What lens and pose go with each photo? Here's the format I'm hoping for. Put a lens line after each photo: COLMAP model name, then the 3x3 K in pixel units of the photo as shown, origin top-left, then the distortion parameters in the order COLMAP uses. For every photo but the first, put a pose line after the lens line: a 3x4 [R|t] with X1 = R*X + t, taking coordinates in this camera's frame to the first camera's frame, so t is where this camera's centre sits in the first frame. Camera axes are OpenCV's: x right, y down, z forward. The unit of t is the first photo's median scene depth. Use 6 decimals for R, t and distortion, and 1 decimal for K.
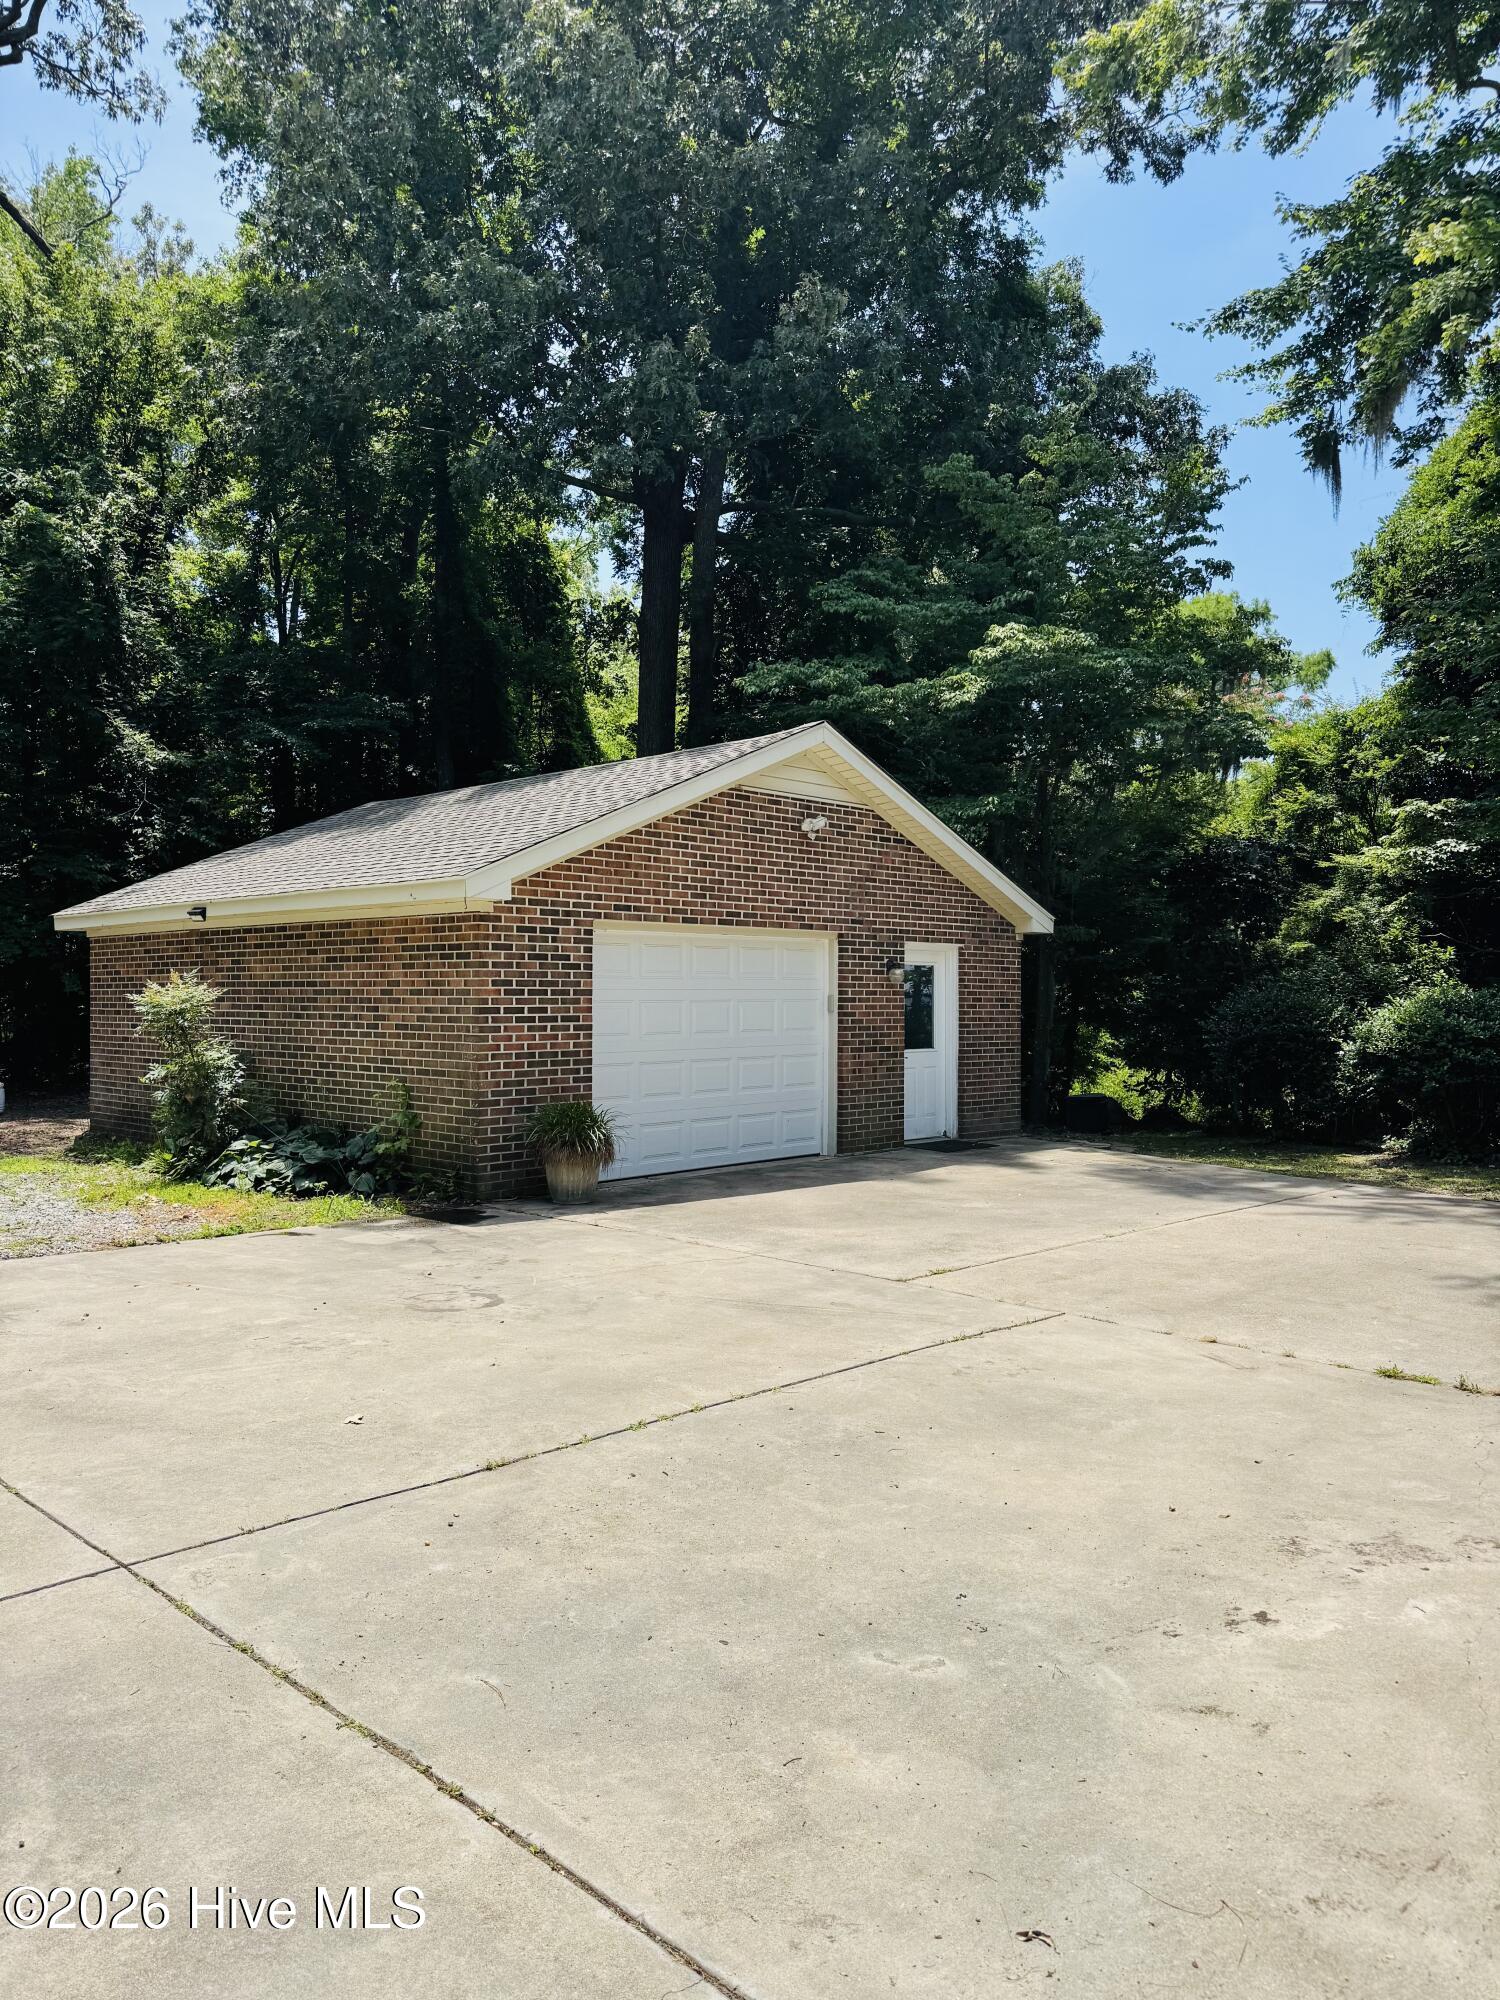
lens RADIAL K [[1398.0, 0, 750.0], [0, 1398.0, 1000.0], [0, 0, 1]] dist [0.082039, -0.000184]
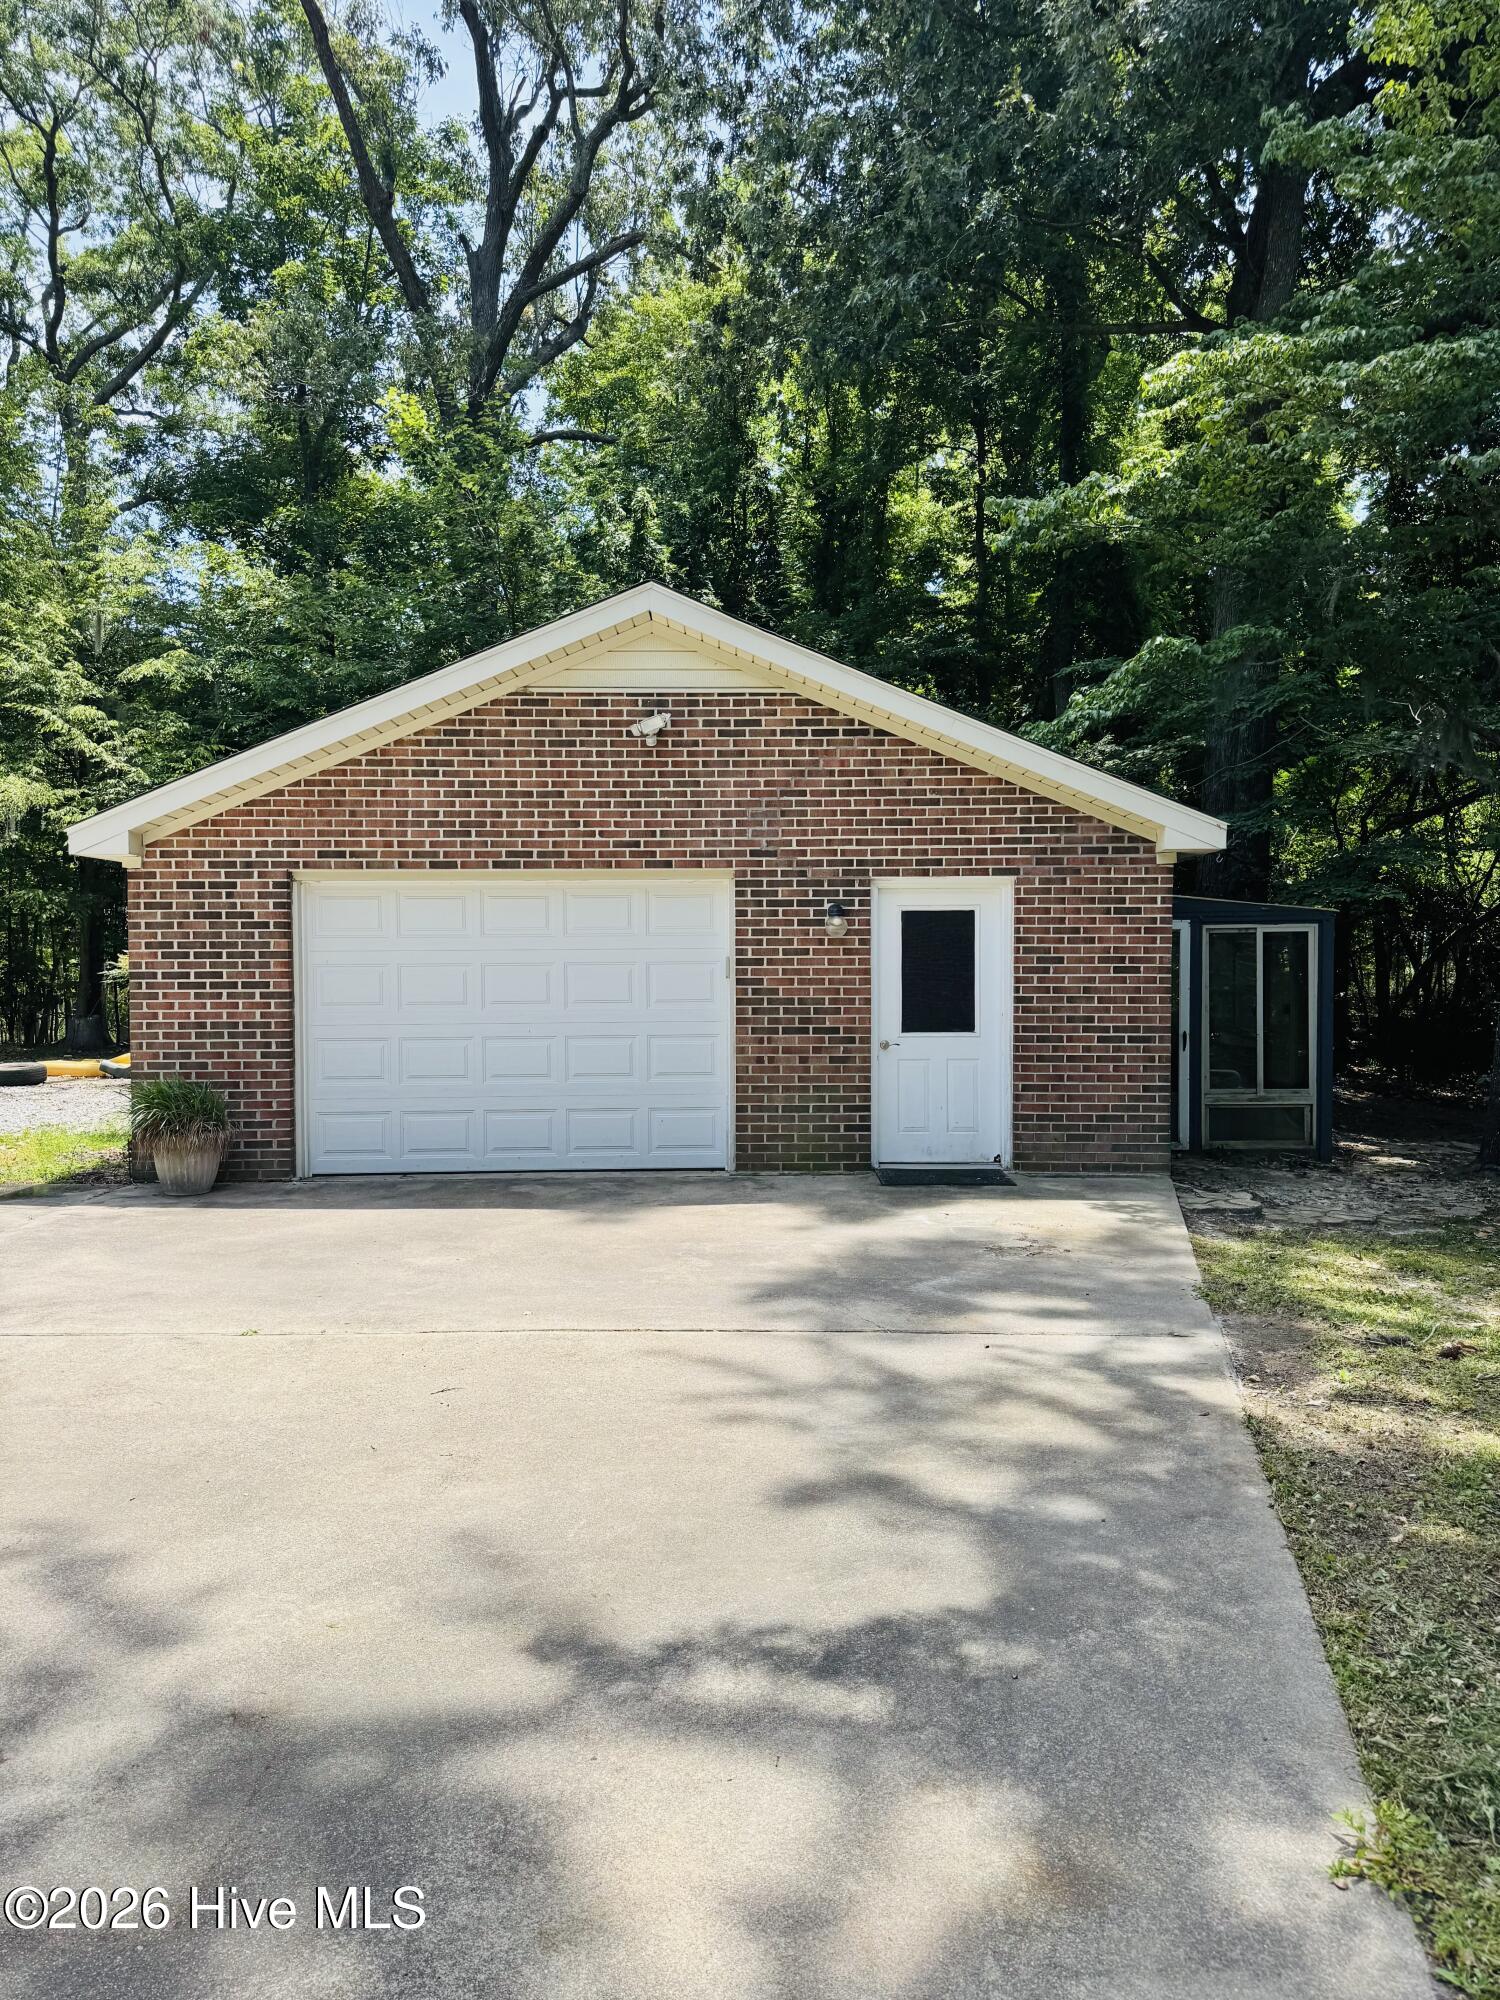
lens RADIAL K [[1398.0, 0, 750.0], [0, 1398.0, 1000.0], [0, 0, 1]] dist [0.082039, -0.000184]
pose [[0.703971, 0.026964, -0.709716, 0.631905], [0.003712, 0.999126, 0.041640, -0.011402], [0.710219, -0.031948, 0.703256, 0.526103]]
